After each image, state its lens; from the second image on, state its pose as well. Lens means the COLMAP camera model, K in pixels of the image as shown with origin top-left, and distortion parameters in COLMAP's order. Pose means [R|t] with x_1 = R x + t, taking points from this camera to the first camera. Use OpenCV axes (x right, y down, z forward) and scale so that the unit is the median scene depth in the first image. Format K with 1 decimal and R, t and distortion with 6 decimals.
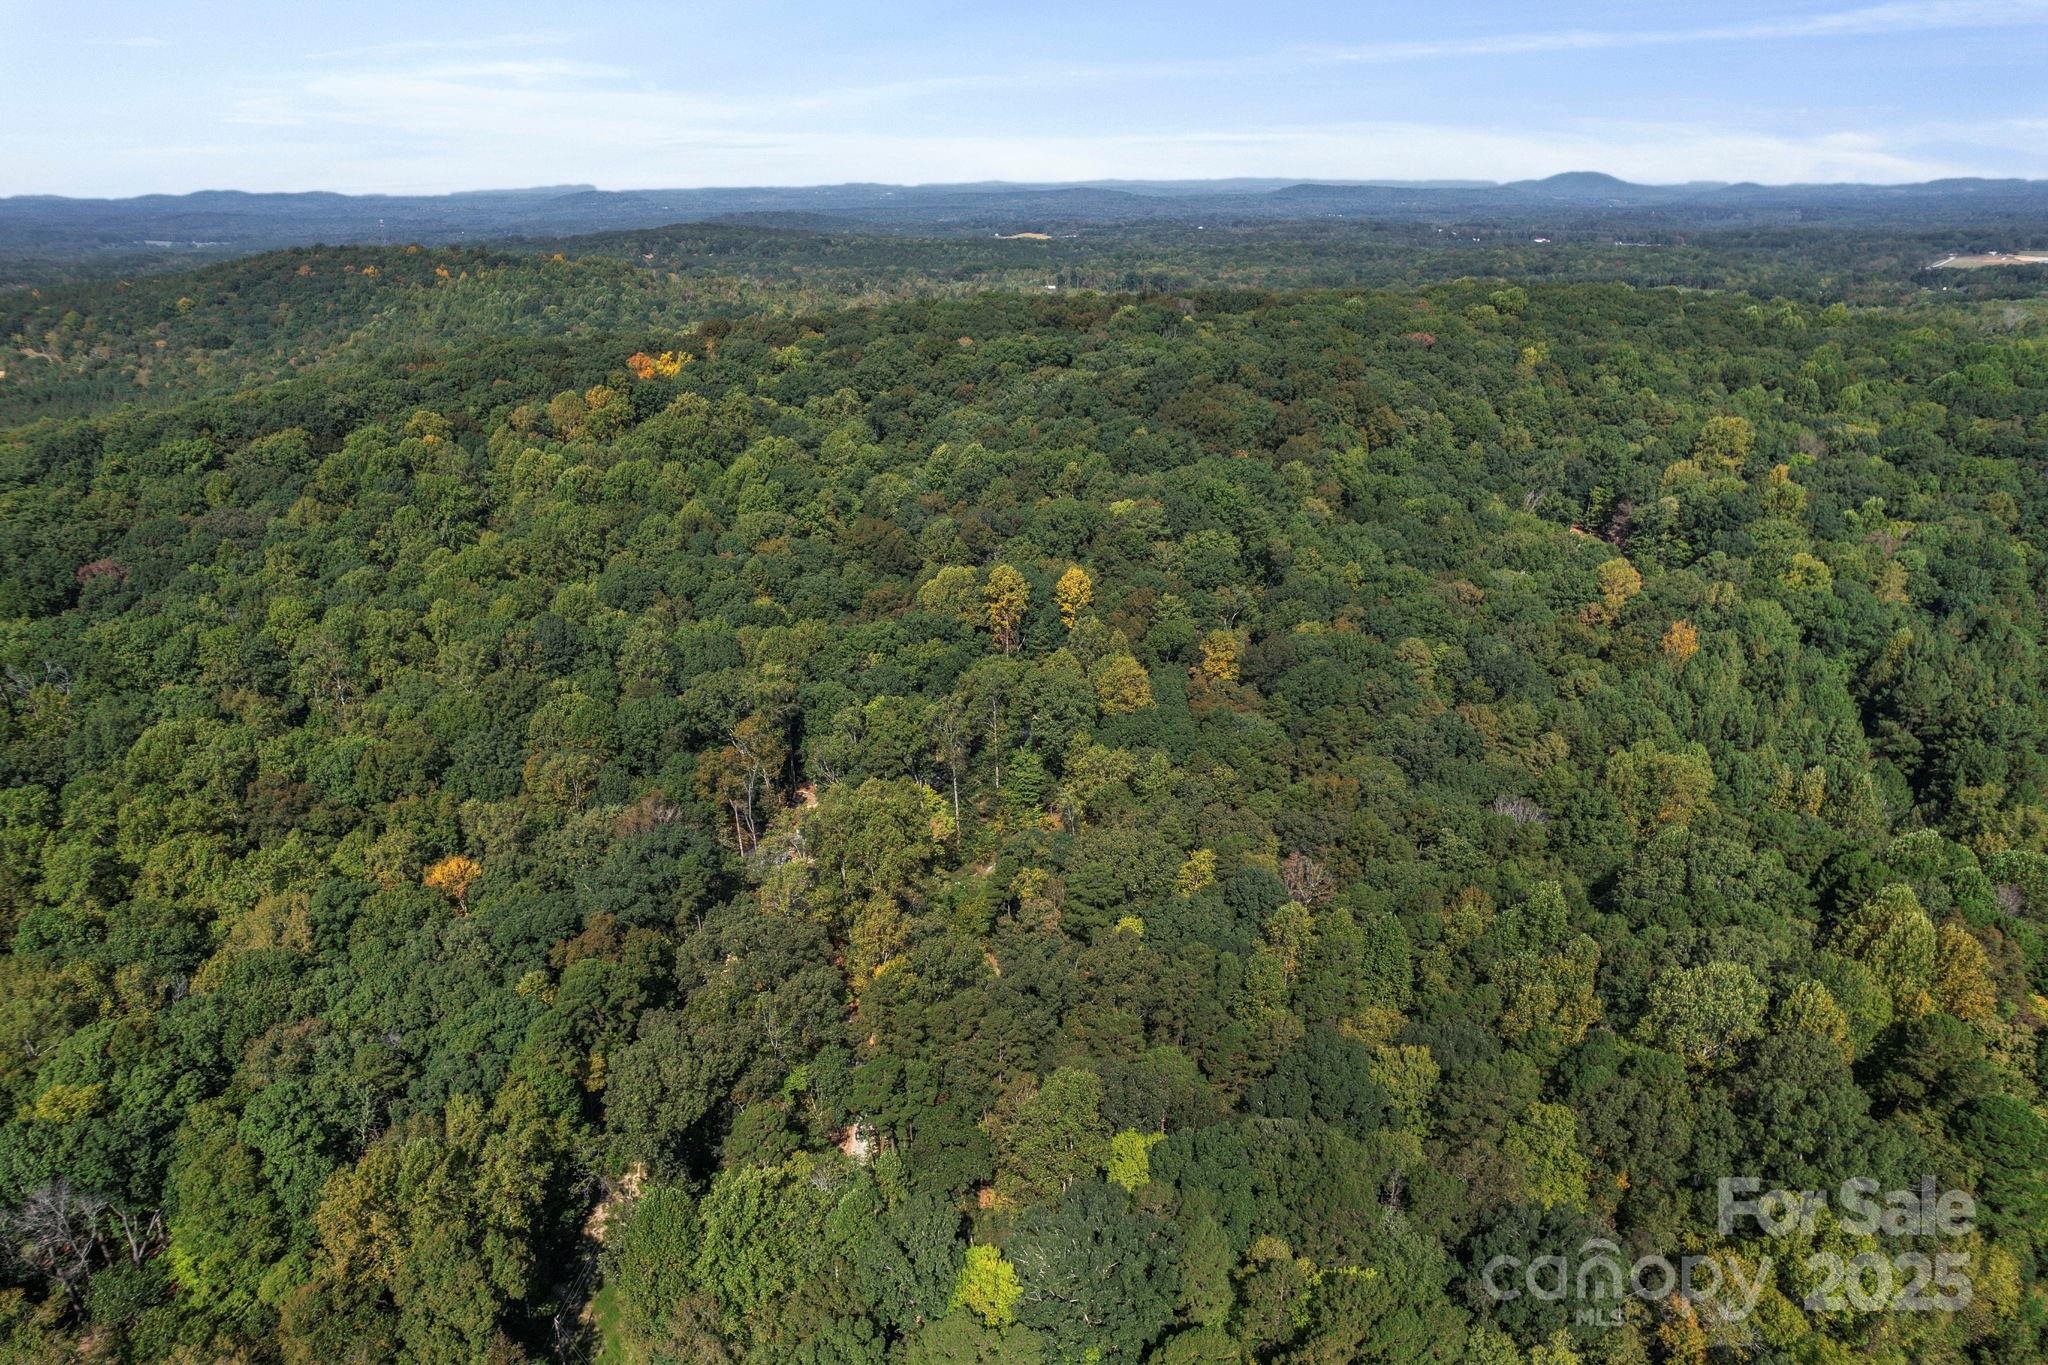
lens RADIAL K [[1313.4, 0, 1031.3], [0, 1313.4, 683.6], [0, 0, 1]] dist [-0.080626, 0.075259]
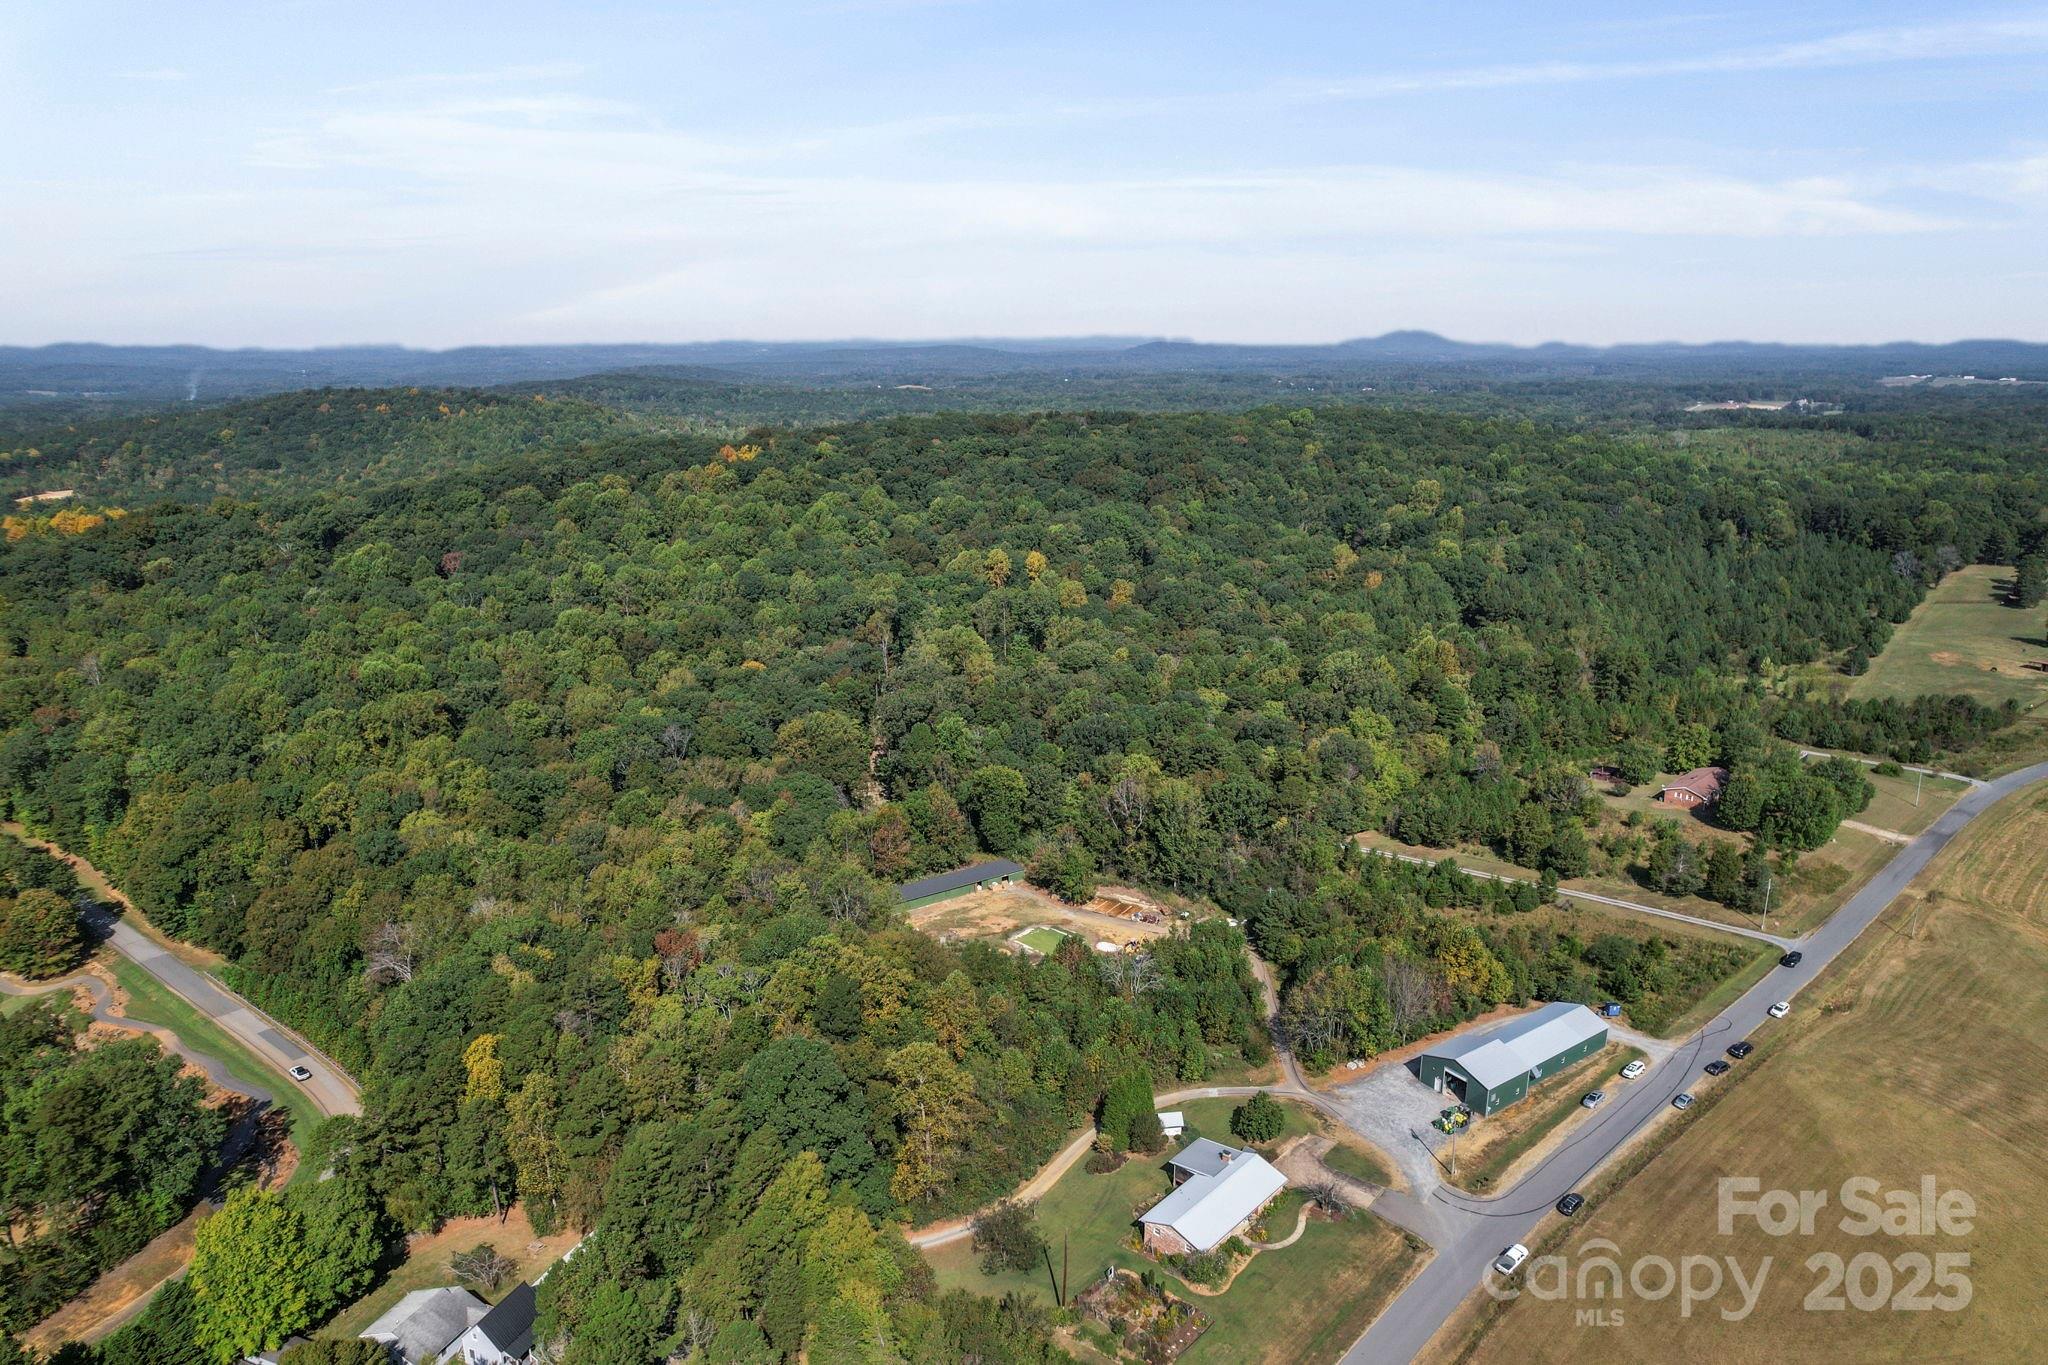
lens RADIAL K [[1313.4, 0, 1031.3], [0, 1313.4, 683.6], [0, 0, 1]] dist [-0.080626, 0.075259]
pose [[0.994996, -0.020250, 0.097844, -0.120795], [0.030959, 0.993537, -0.109205, 0.226897], [-0.095000, 0.111688, 0.989192, -0.577543]]
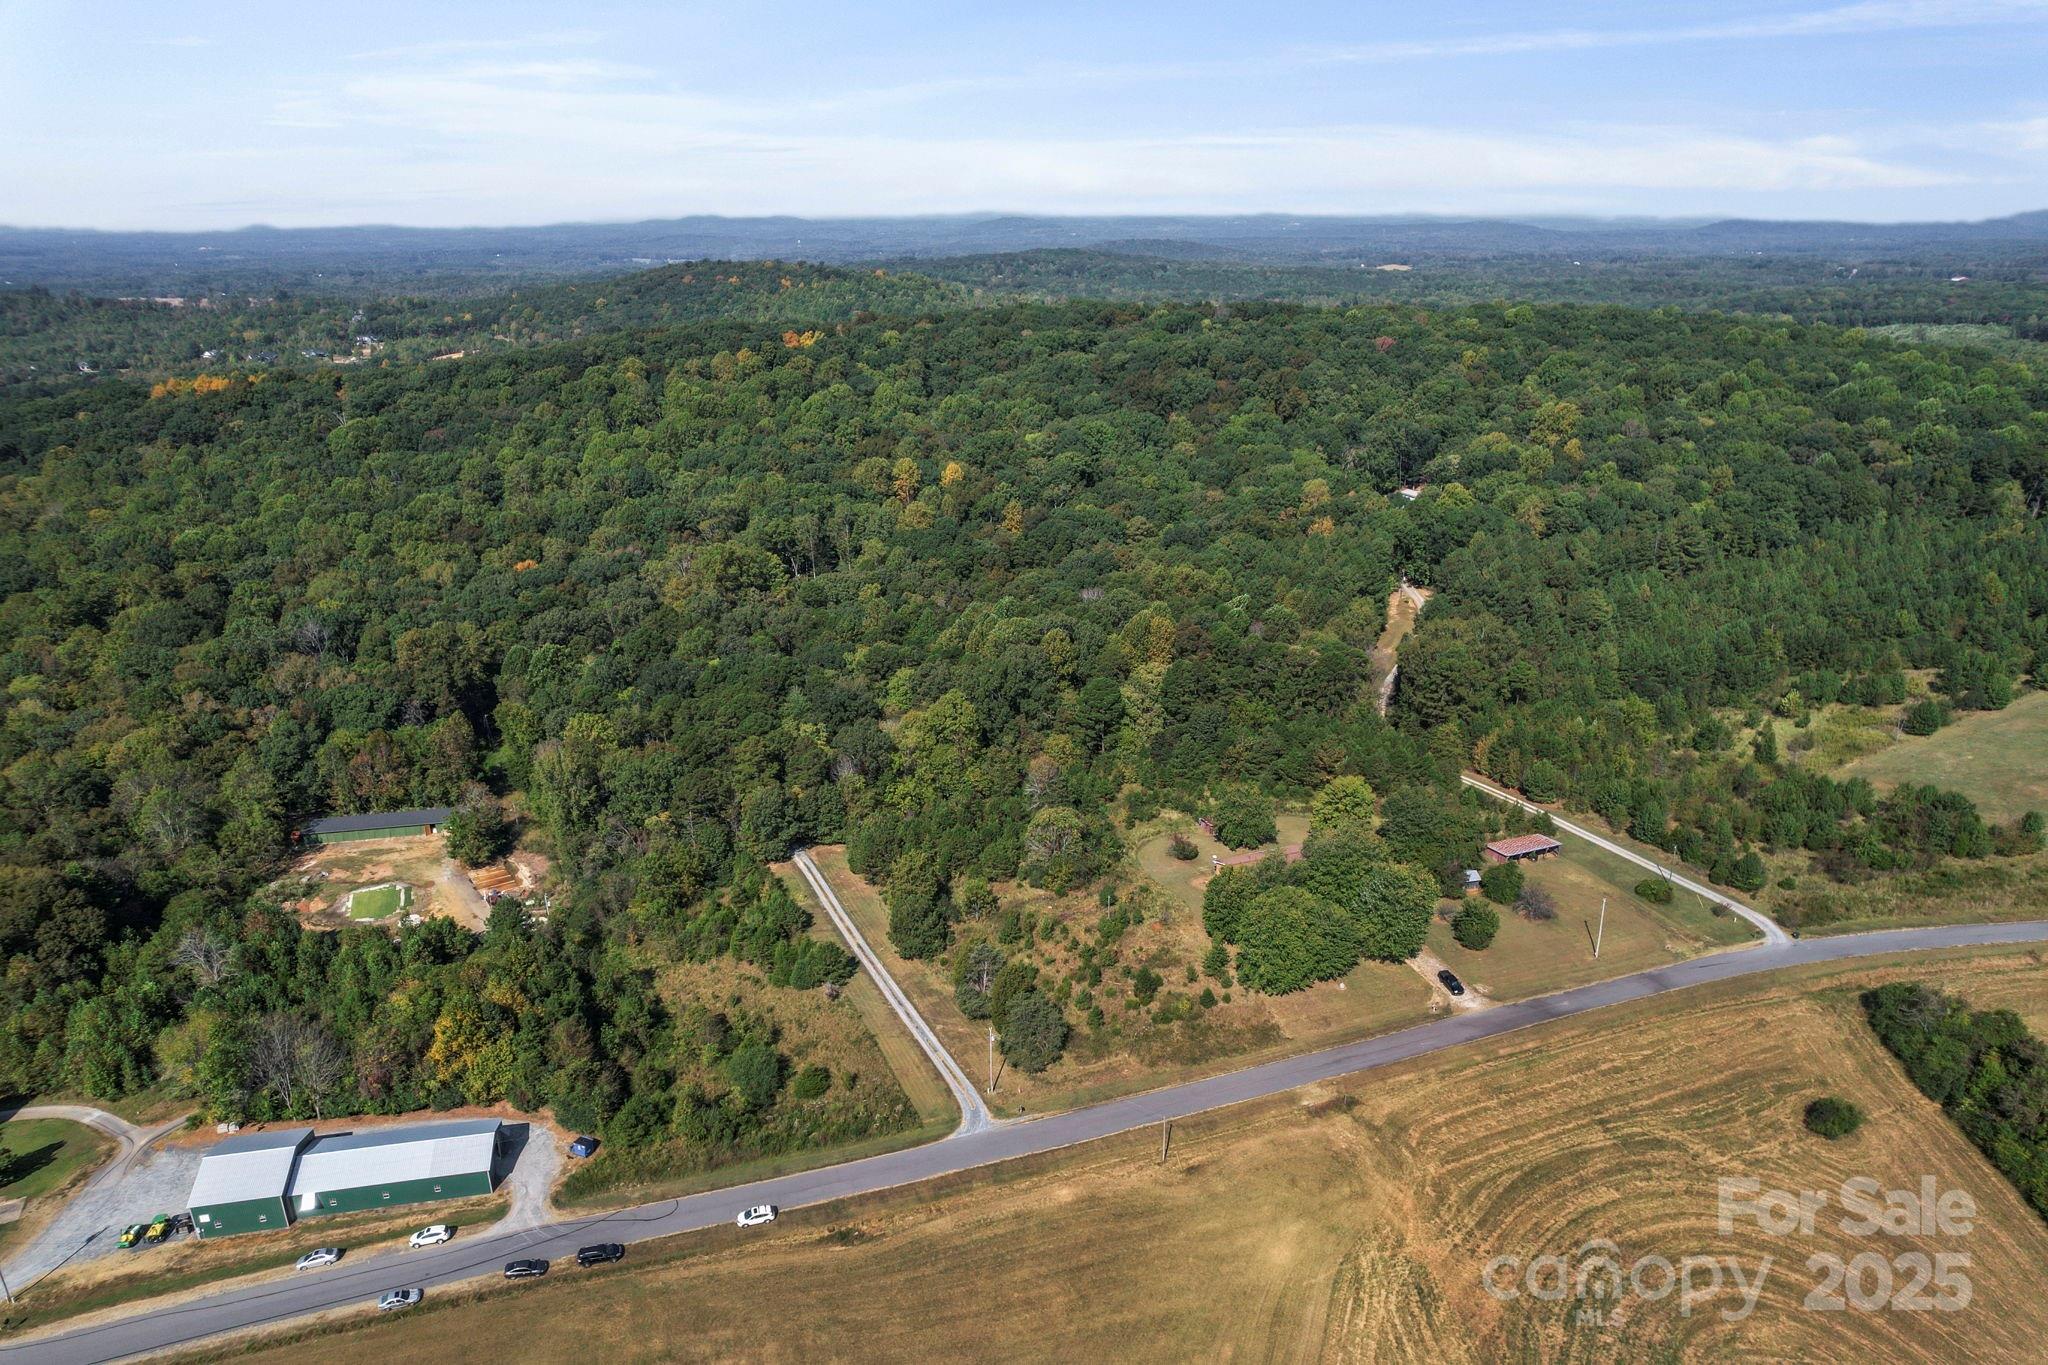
lens RADIAL K [[1313.4, 0, 1031.3], [0, 1313.4, 683.6], [0, 0, 1]] dist [-0.080626, 0.075259]
pose [[0.953957, 0.103380, -0.281564, 0.486482], [-0.109160, 0.994012, -0.004875, 0.140155], [0.279374, 0.035386, 0.959530, -0.382013]]
